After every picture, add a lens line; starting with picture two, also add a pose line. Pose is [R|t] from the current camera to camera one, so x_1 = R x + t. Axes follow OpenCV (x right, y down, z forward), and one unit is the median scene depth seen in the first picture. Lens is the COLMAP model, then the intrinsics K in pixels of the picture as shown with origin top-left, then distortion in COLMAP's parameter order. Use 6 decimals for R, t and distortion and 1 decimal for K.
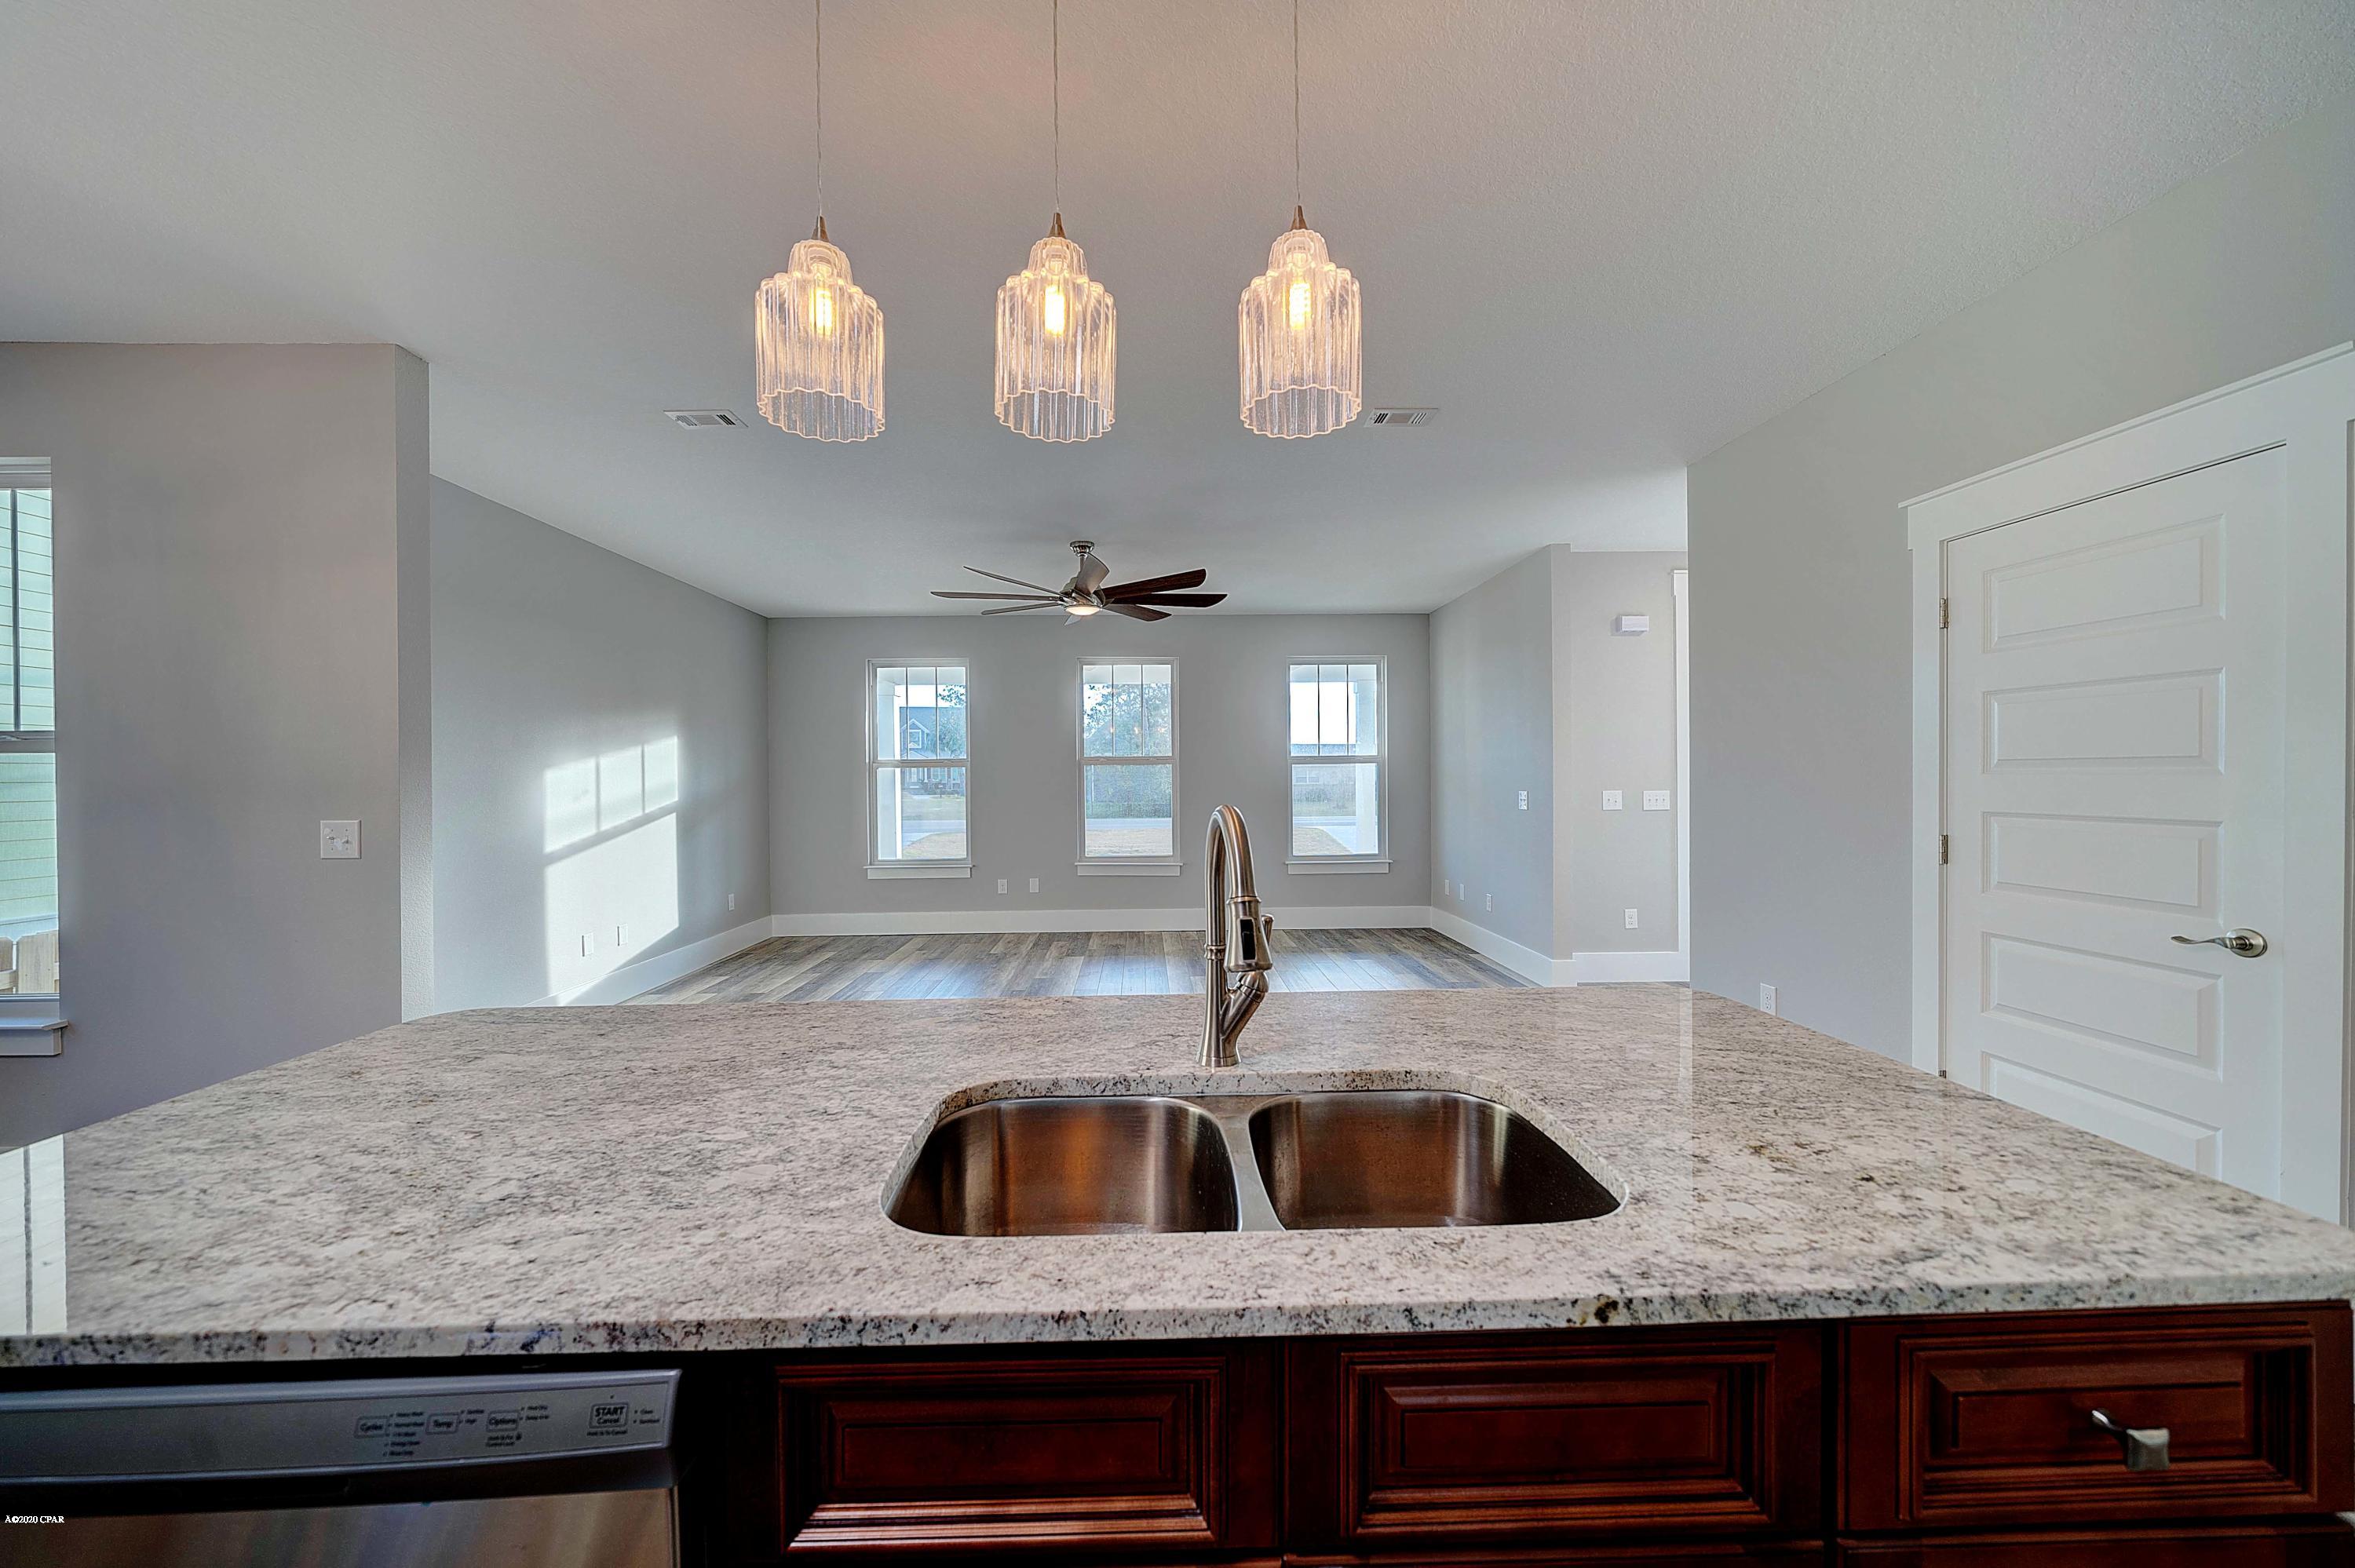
lens RADIAL K [[822.1, 0, 1192.5], [0, 822.1, 784.6], [0, 0, 1]] dist [-0.002097, 0.000217]
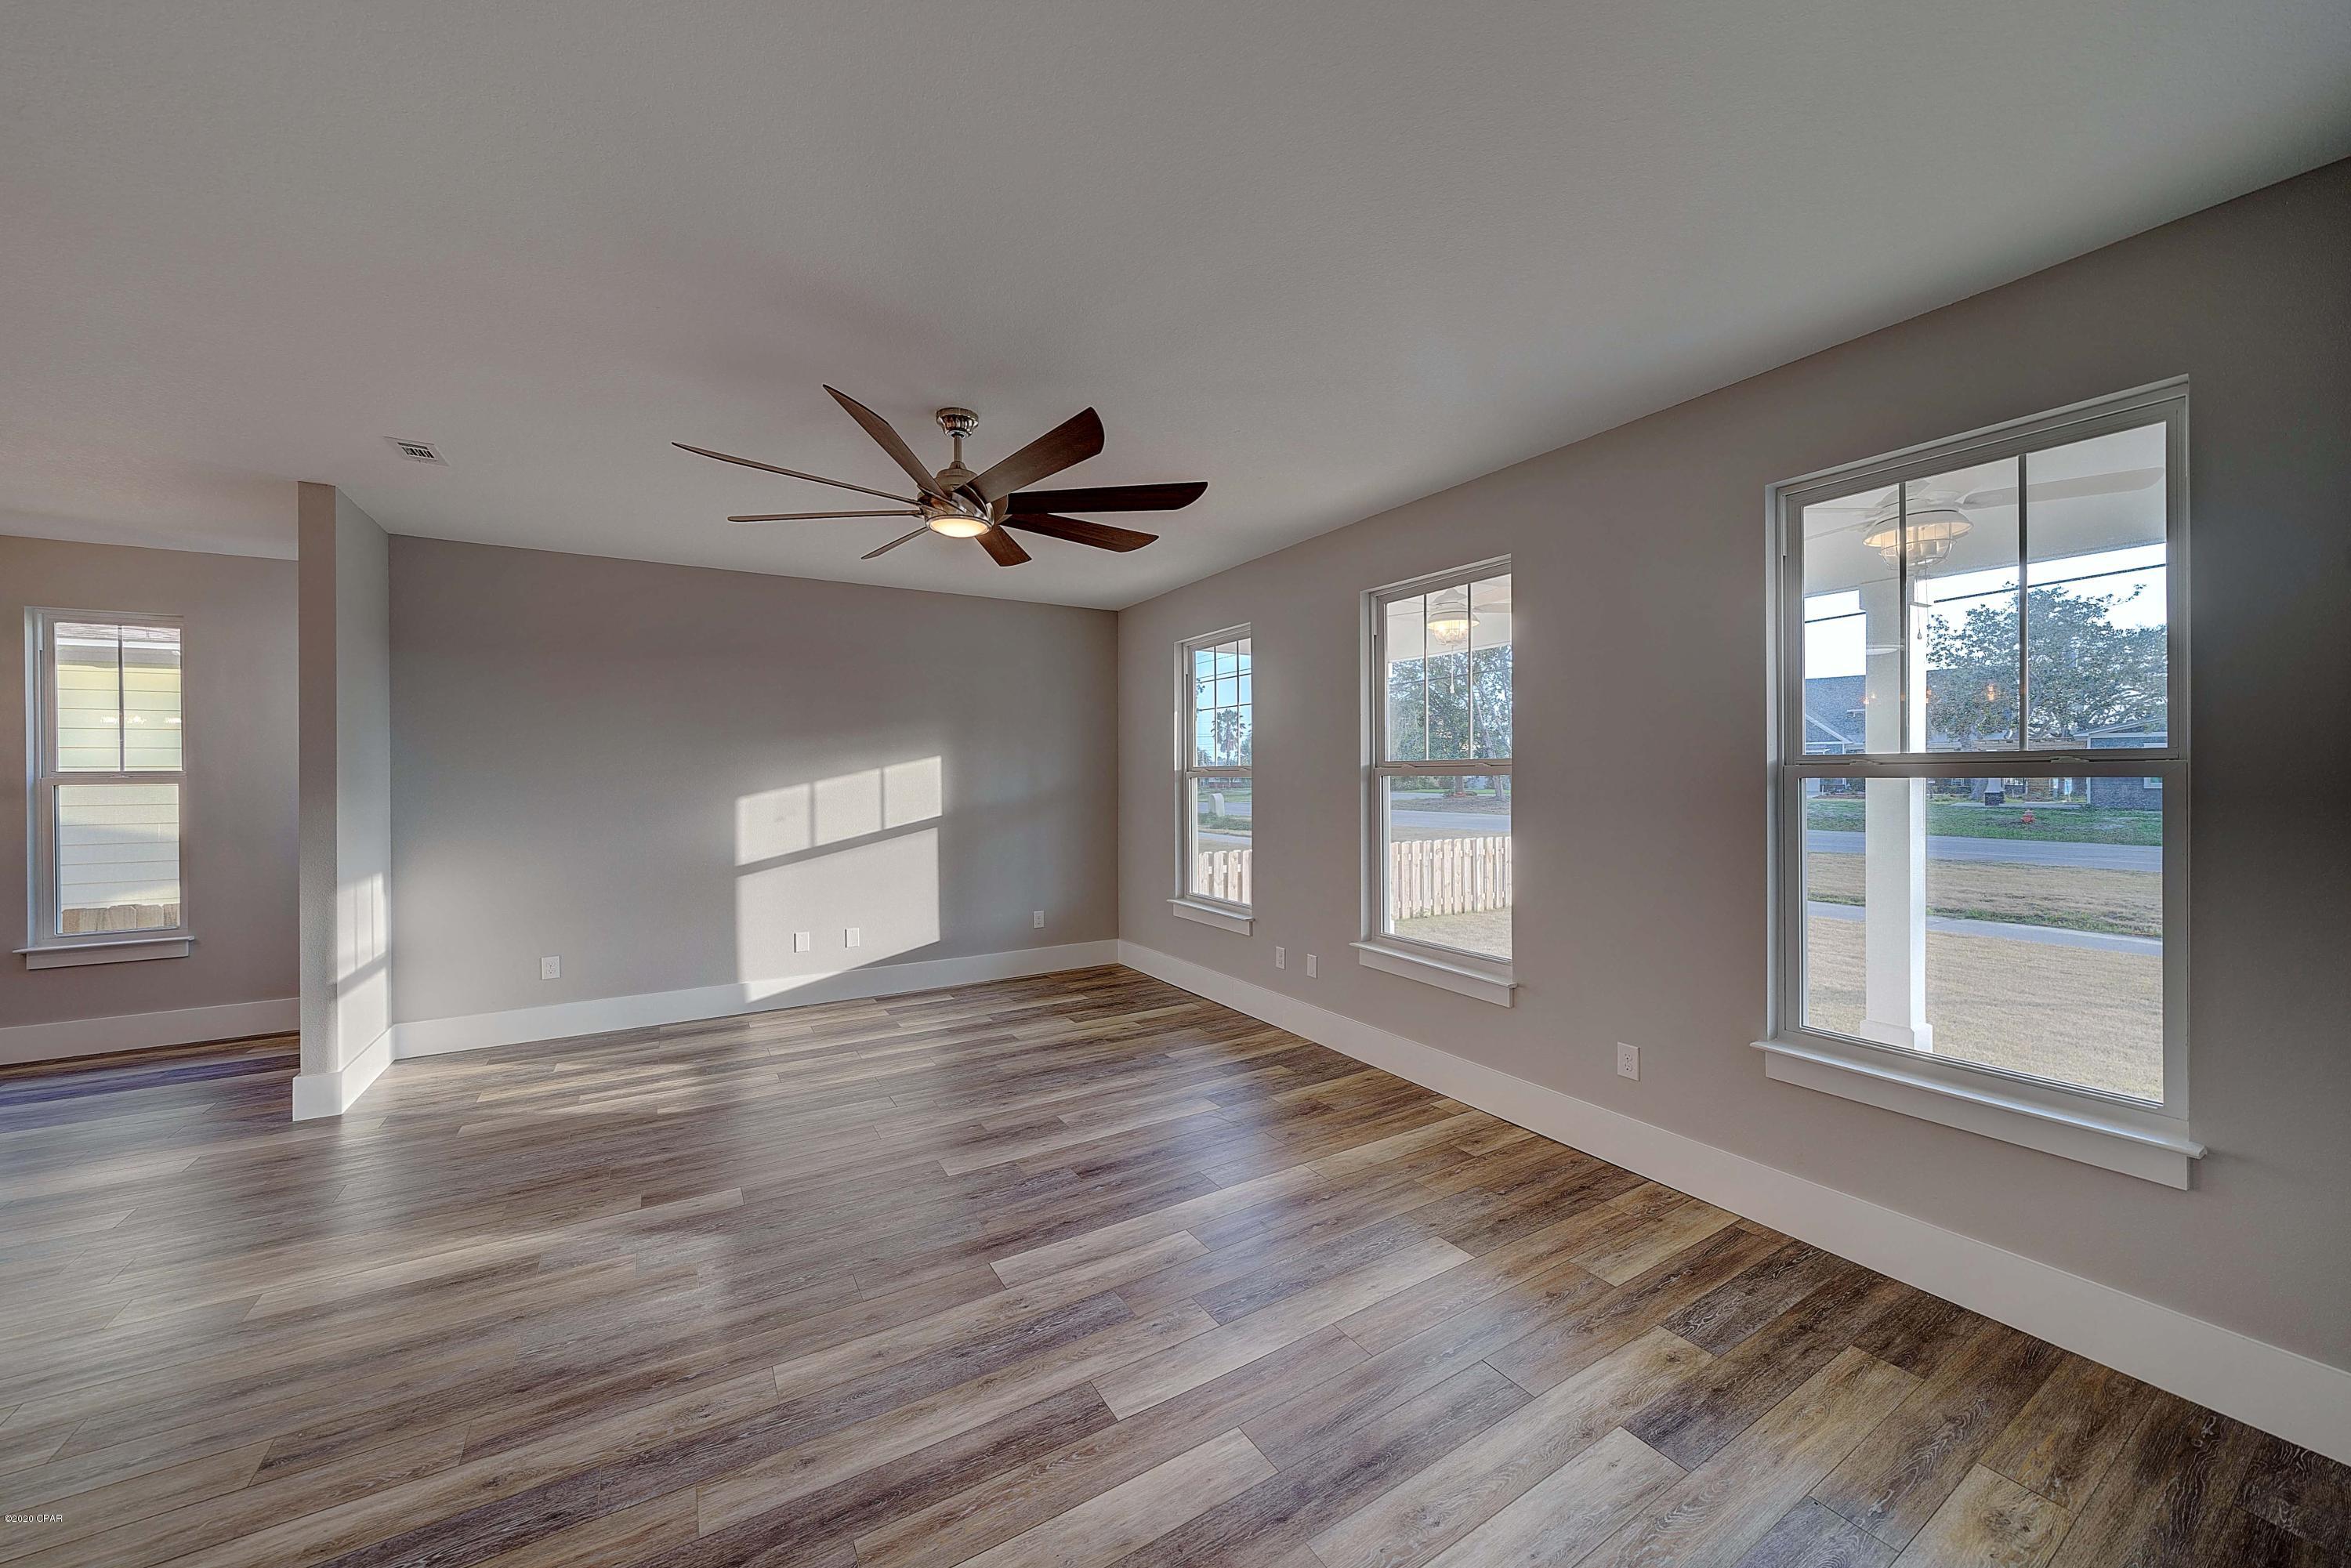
lens RADIAL K [[853.3, 0, 1201.5], [0, 853.3, 781.4], [0, 0, 1]] dist [-0.005567, 0.000472]
pose [[0.452293, 0.007673, -0.891836, 0.371702], [0.002922, 0.999945, 0.010084, -0.027324], [0.891864, -0.007167, 0.452246, 0.652424]]
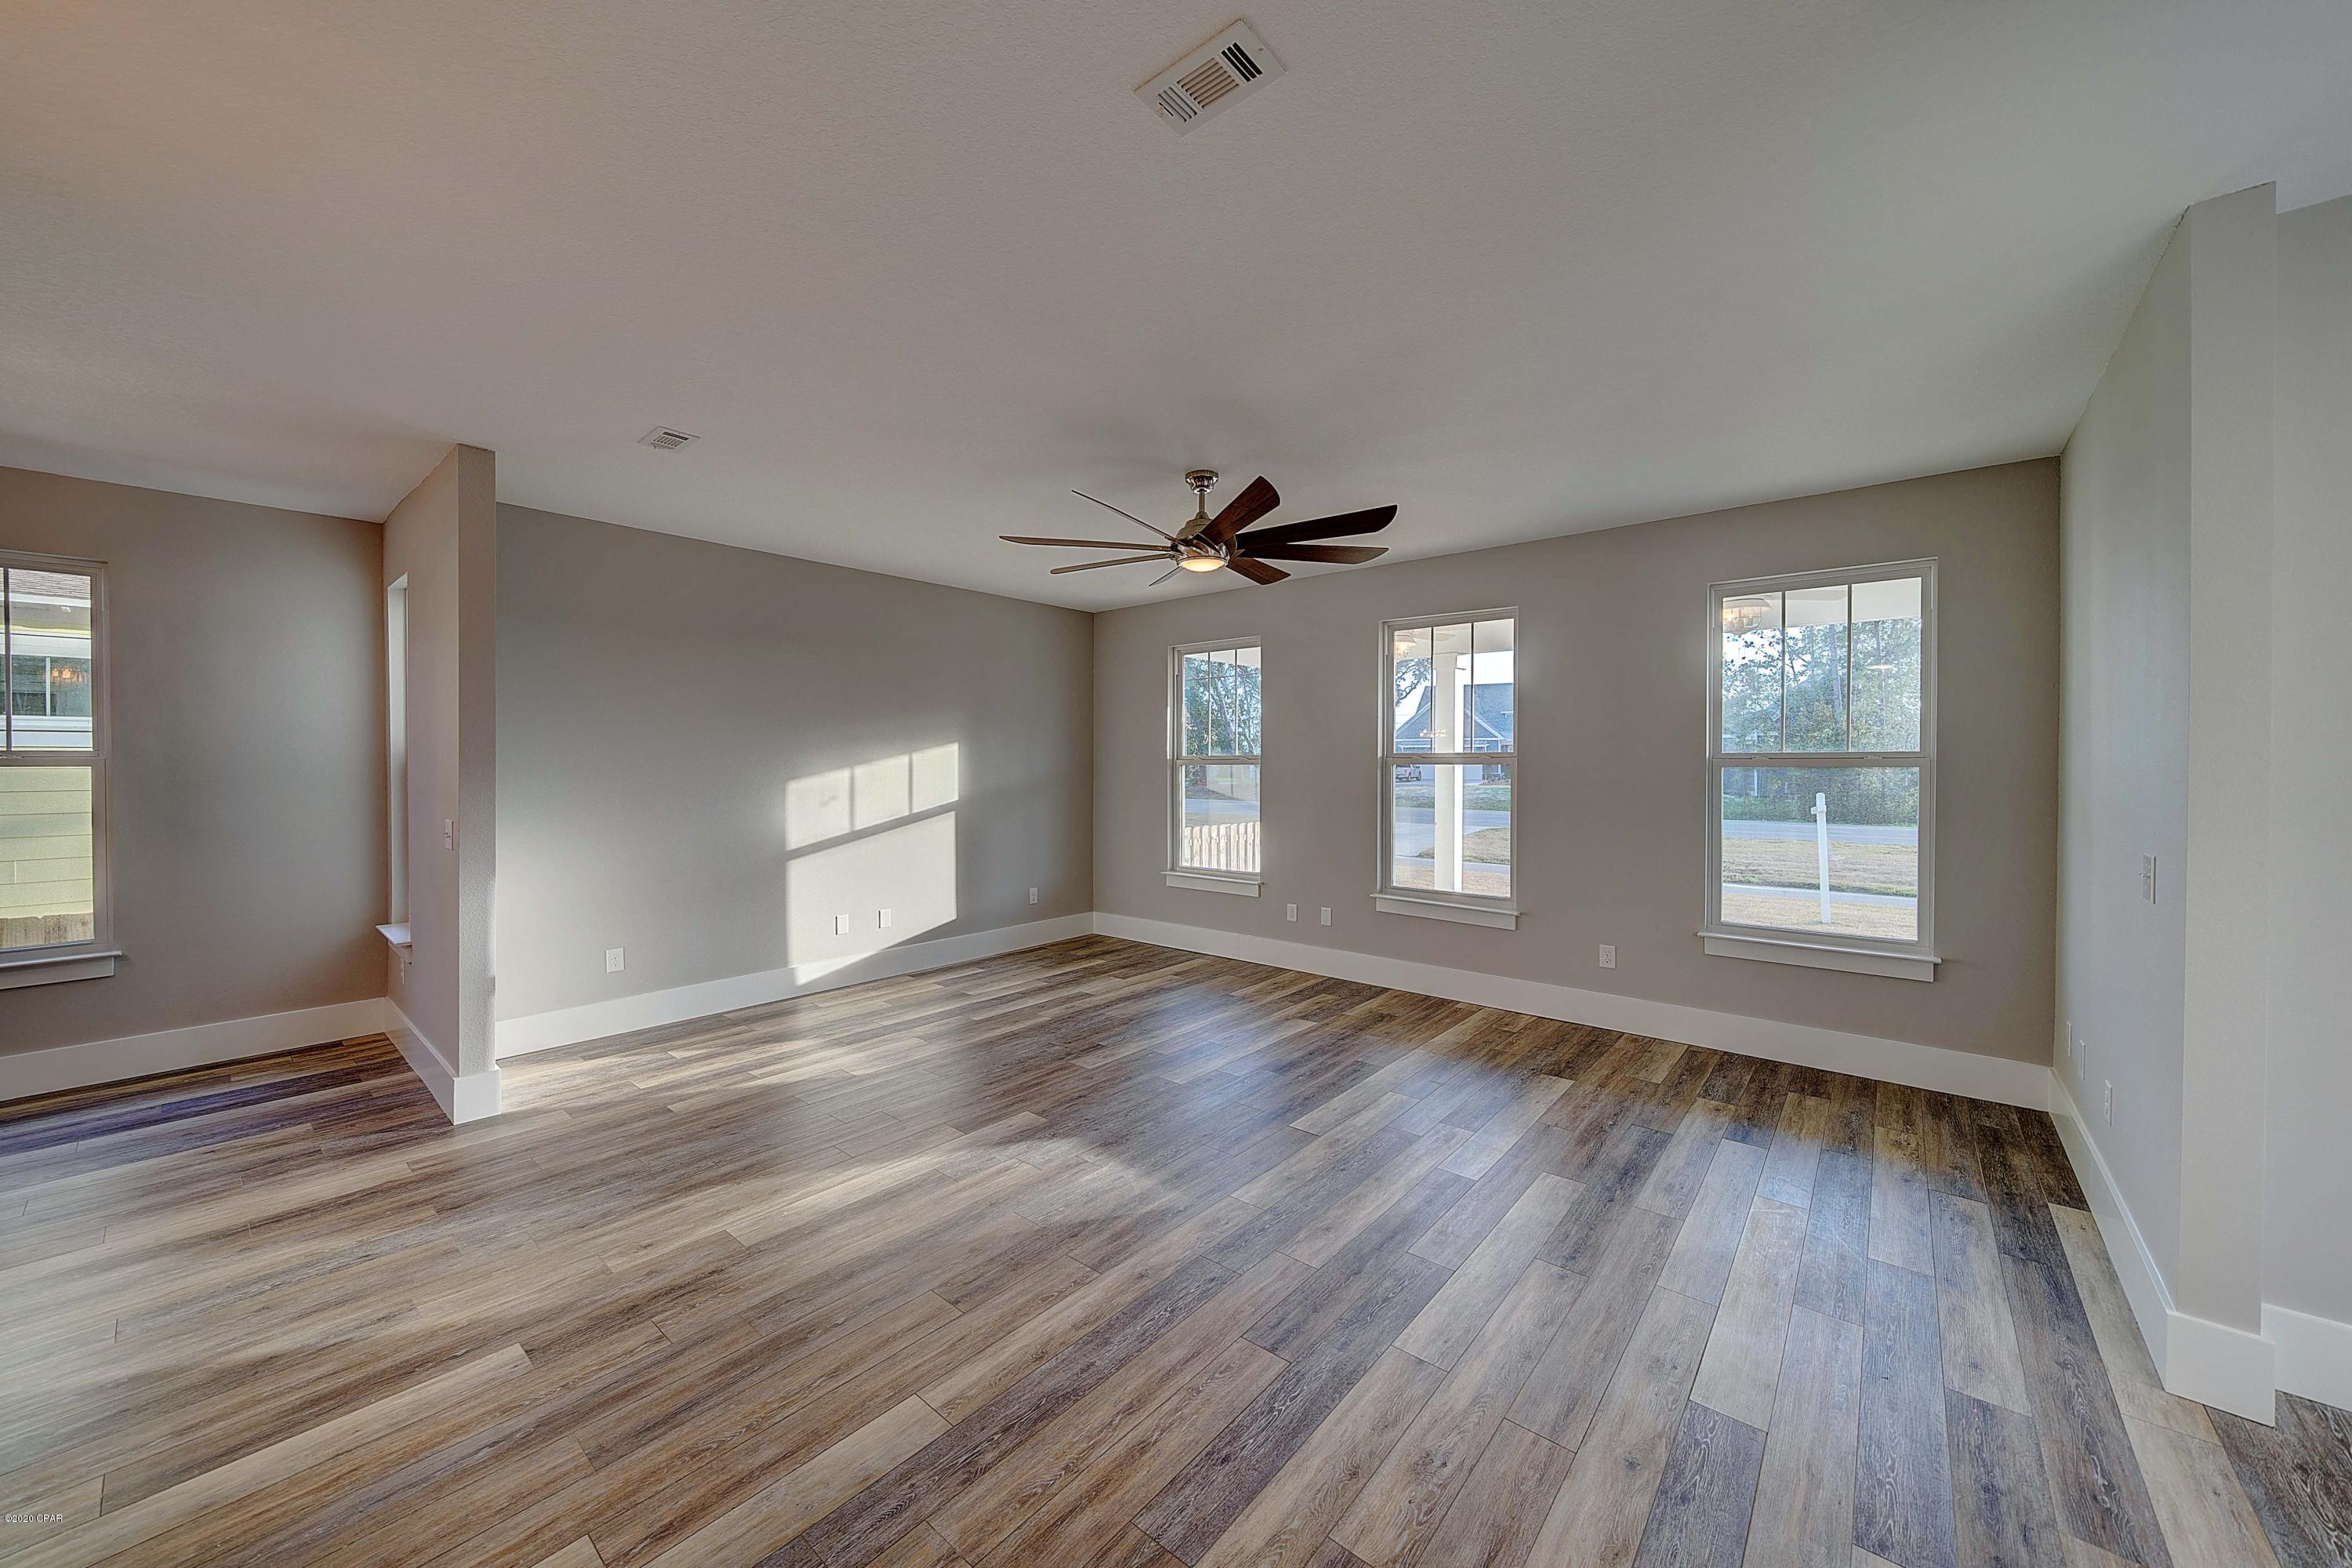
lens RADIAL K [[853.7, 0, 1211.3], [0, 853.7, 770.4], [0, 0, 1]] dist [-0.005567, 0.000472]
pose [[0.718392, 0.008600, -0.695585, 0.312532], [-0.003049, 0.999953, 0.009215, -0.025901], [0.695631, -0.004499, 0.718385, 0.345670]]
